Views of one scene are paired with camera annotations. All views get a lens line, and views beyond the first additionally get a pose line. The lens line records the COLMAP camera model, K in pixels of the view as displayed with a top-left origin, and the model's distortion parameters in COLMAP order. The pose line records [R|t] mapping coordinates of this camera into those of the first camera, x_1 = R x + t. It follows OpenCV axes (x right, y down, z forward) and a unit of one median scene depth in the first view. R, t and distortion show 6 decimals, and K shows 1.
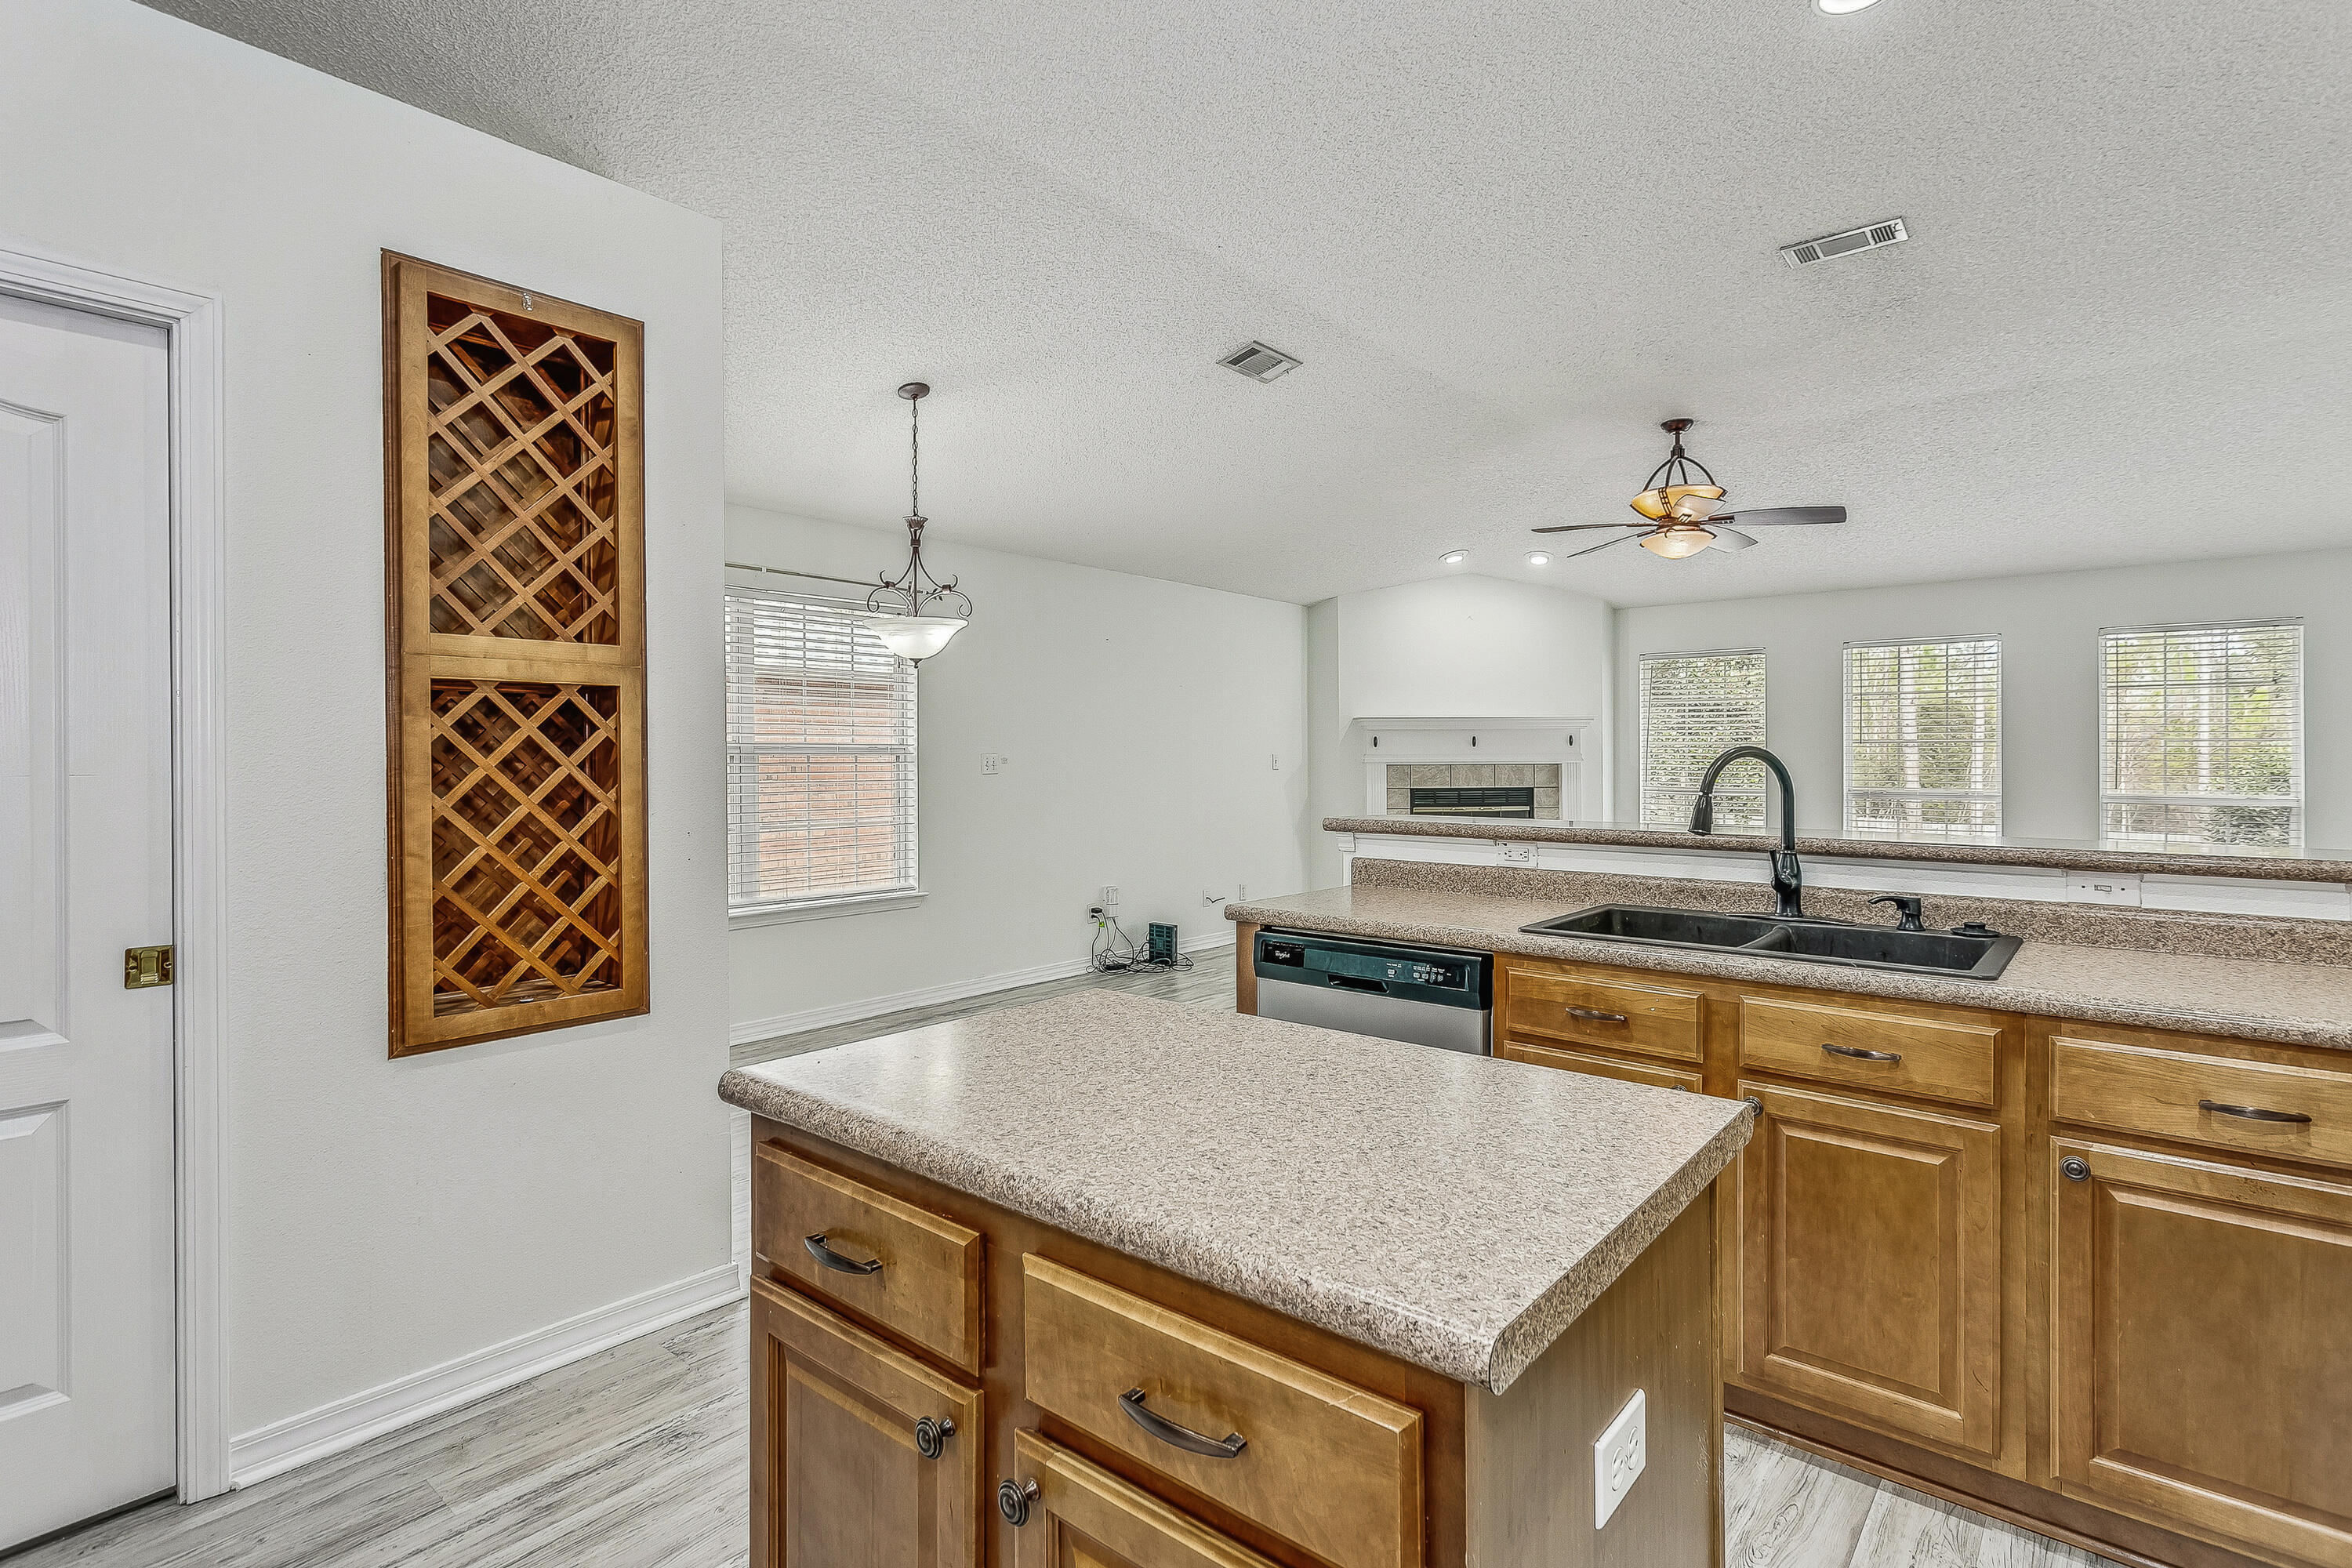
lens RADIAL K [[1150.4, 0, 1170.9], [0, 1150.4, 751.6], [0, 0, 1]] dist [0.005271, 0.001140]
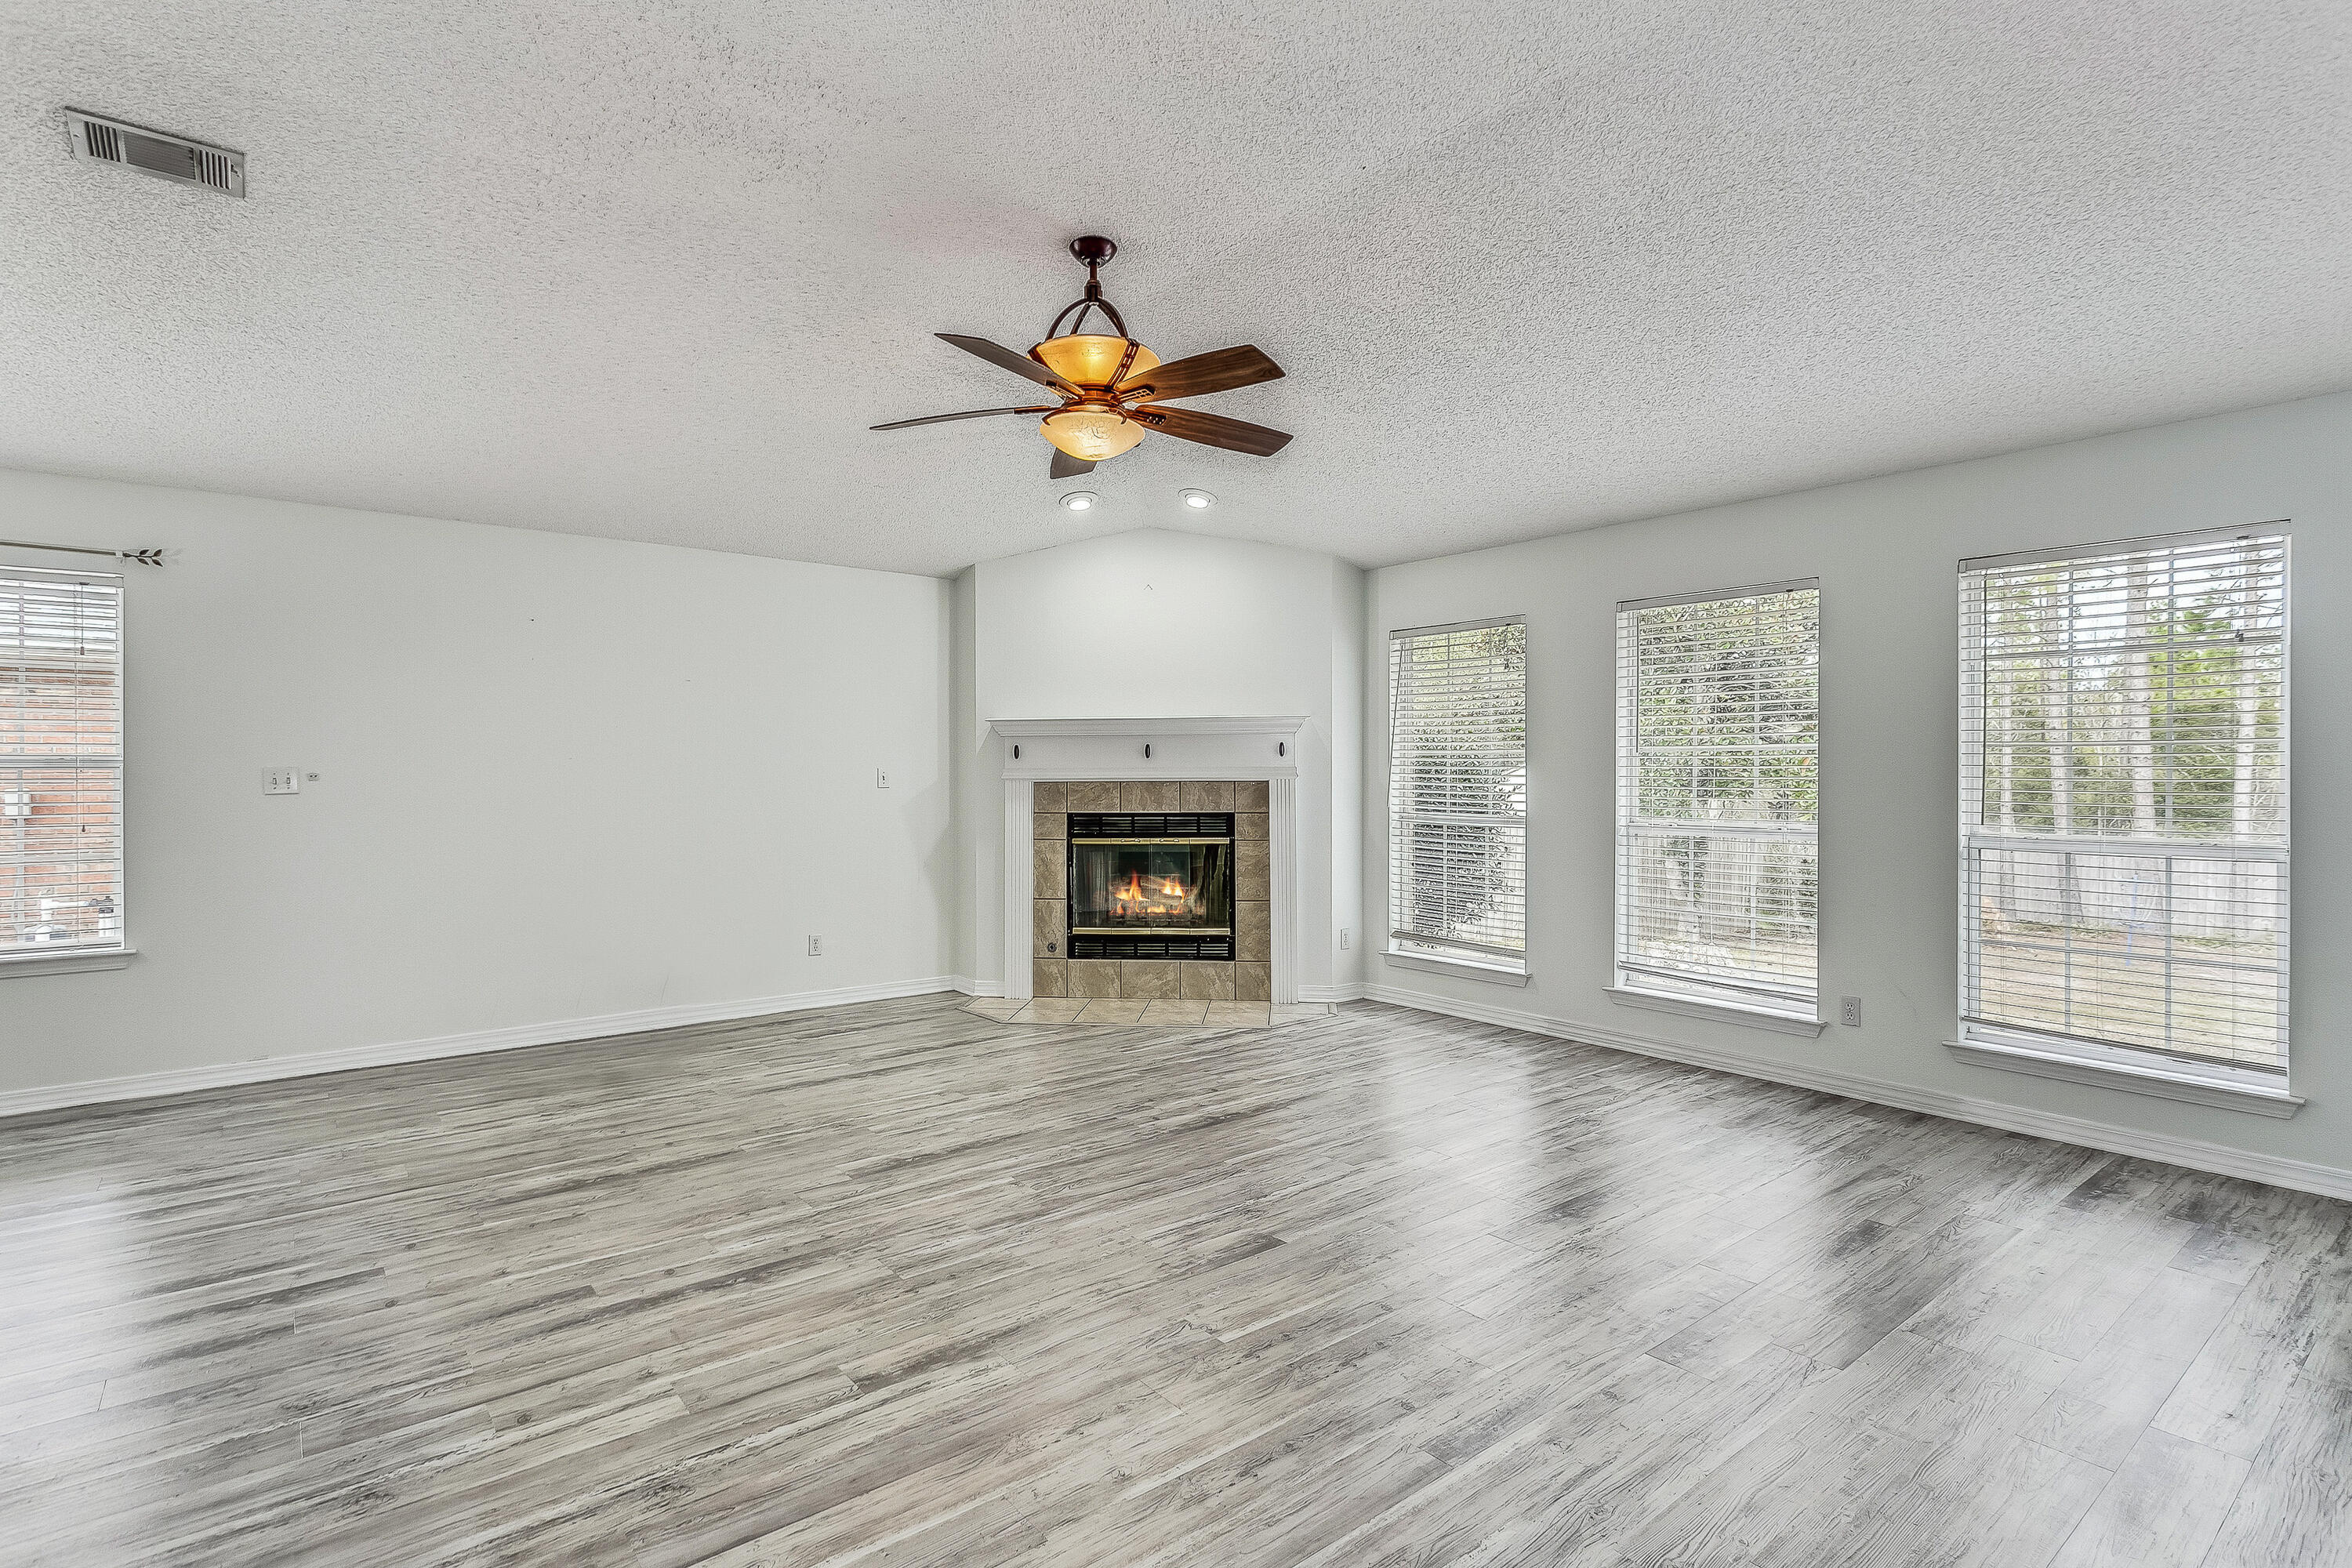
lens RADIAL K [[1133.2, 0, 1169.7], [0, 1133.2, 778.8], [0, 0, 1]] dist [0.001486, 0.000773]
pose [[0.981789, 0.000002, -0.189973, 0.799659], [0.001845, 0.999953, 0.009546, 0.004244], [0.189964, -0.009723, 0.981743, 0.520940]]
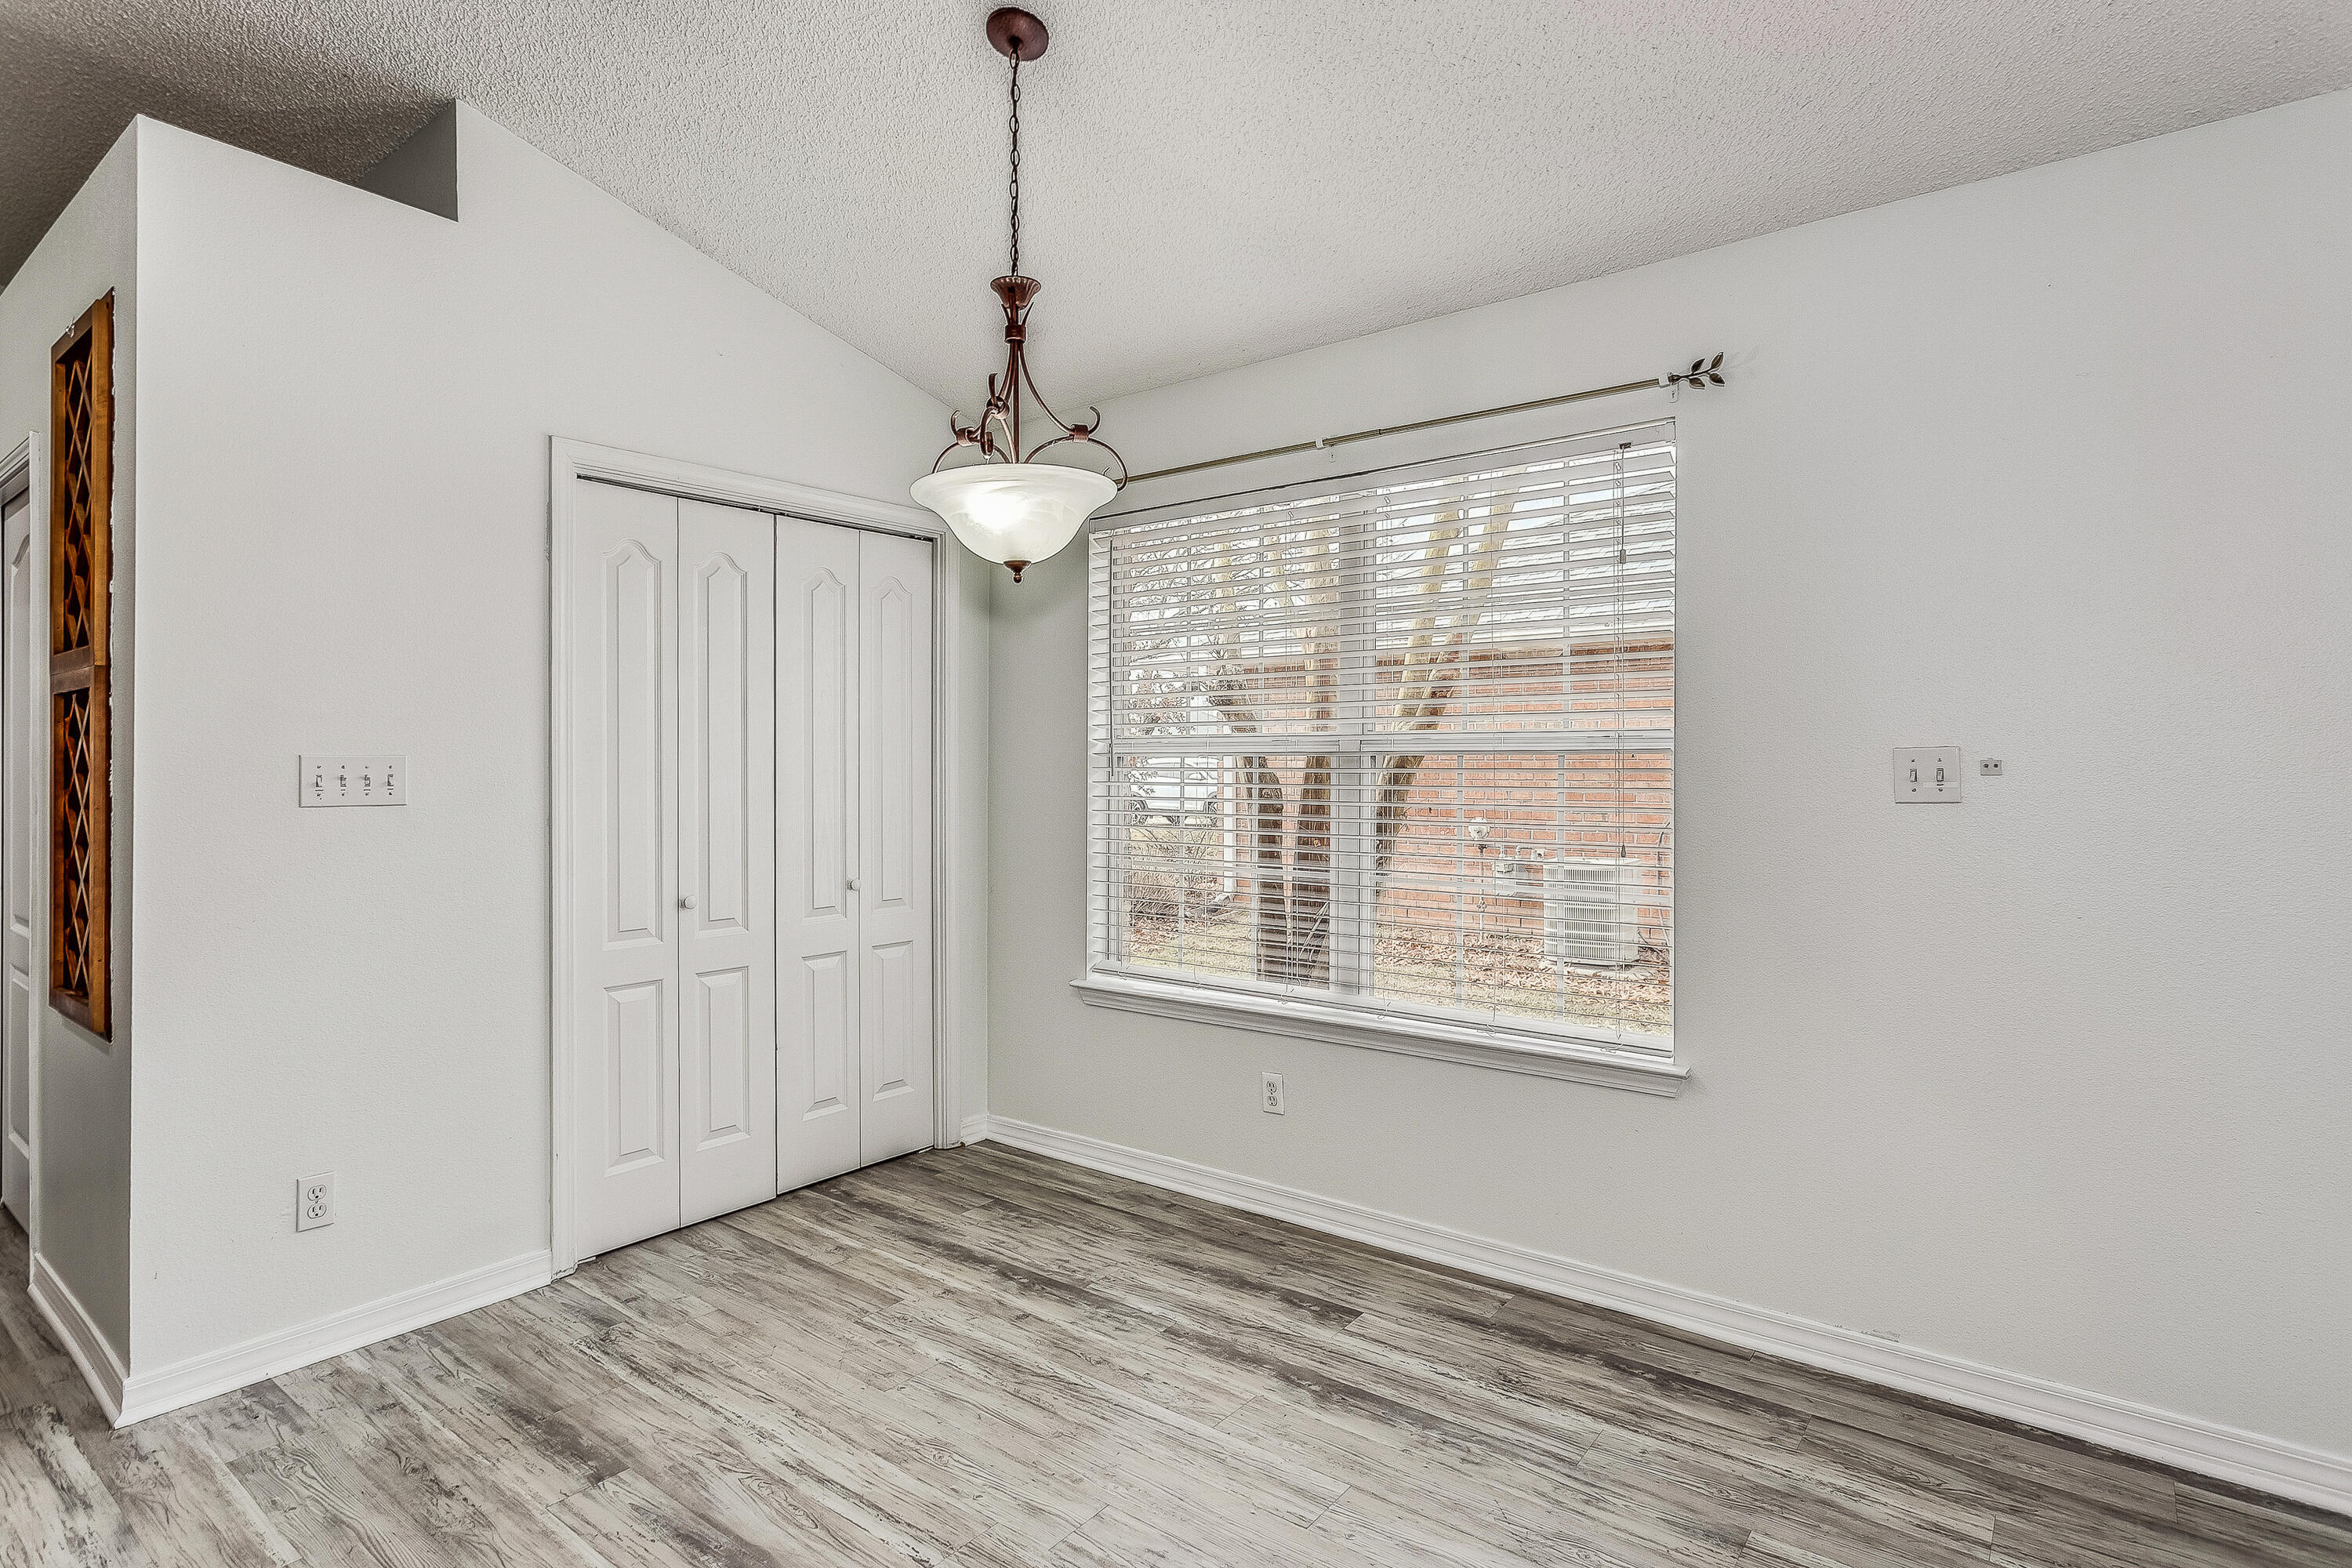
lens RADIAL K [[1190.6, 0, 1162.6], [0, 1190.6, 763.9], [0, 0, 1]] dist [-0.023022, 0.012598]
pose [[0.038551, 0.002570, -0.999253, 0.298944], [0.006938, 0.999972, 0.002840, 0.005615], [0.999233, -0.007042, 0.038532, 1.042845]]
